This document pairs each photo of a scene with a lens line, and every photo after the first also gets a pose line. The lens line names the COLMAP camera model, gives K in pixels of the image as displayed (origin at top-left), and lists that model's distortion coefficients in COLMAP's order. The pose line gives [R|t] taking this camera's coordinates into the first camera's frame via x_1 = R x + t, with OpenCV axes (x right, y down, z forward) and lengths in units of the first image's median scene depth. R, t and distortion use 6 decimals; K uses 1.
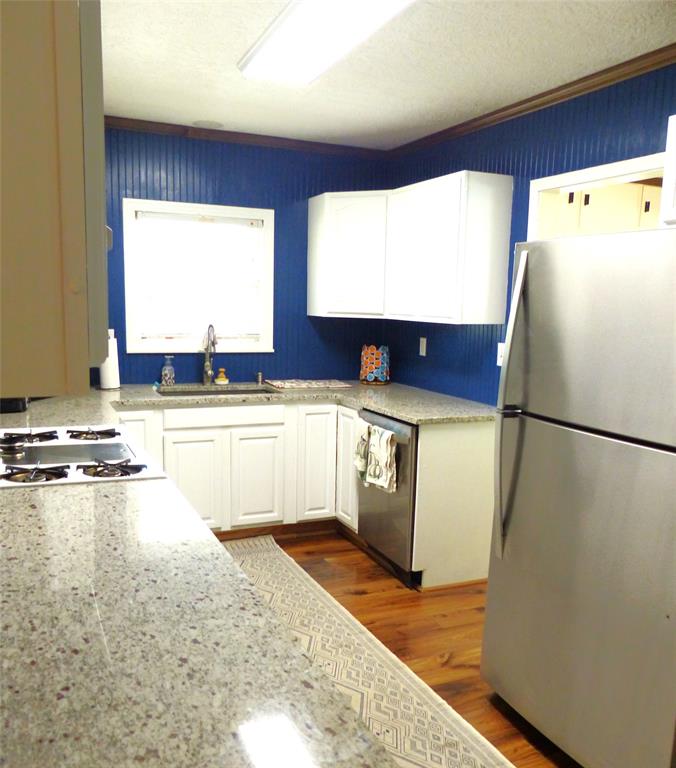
lens RADIAL K [[692.9, 0, 338.1], [0, 692.9, 422.2], [0, 0, 1]] dist [-0.038028, -0.000544]
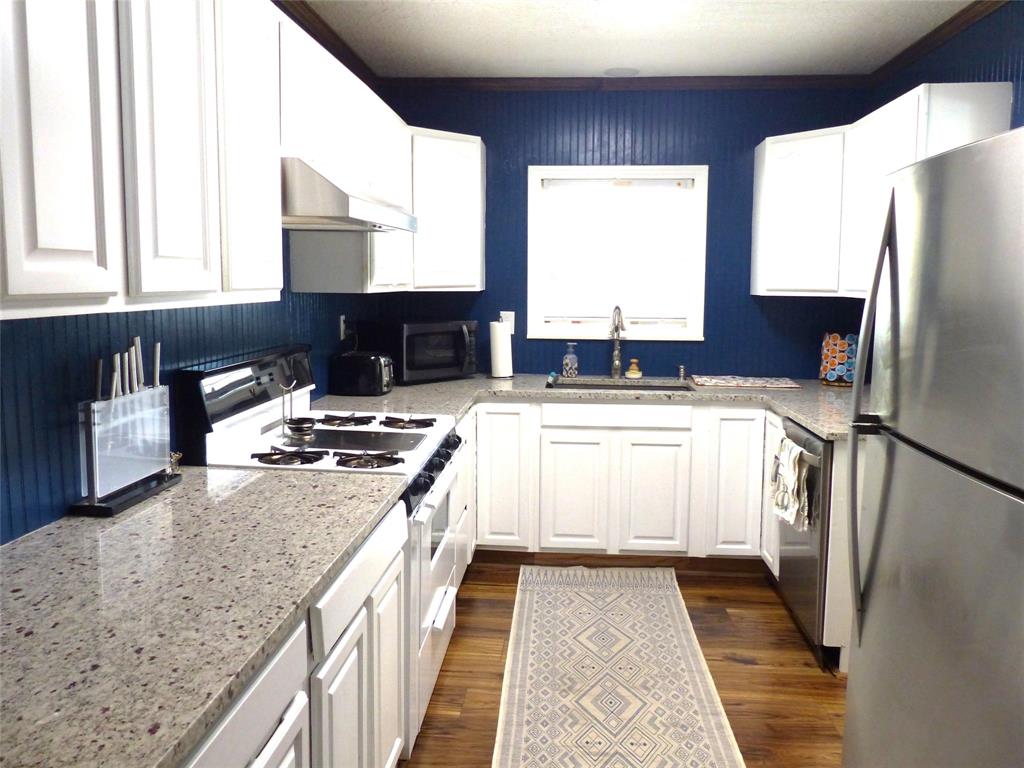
lens RADIAL K [[803.4, 0, 512.0], [0, 803.4, 384.0], [0, 0, 1]] dist [-0.037961, 0.010626]
pose [[0.874597, 0.039102, -0.483271, 0.184735], [-0.065393, 0.997149, -0.037663, -0.001624], [0.480420, 0.064543, 0.874660, 0.093846]]
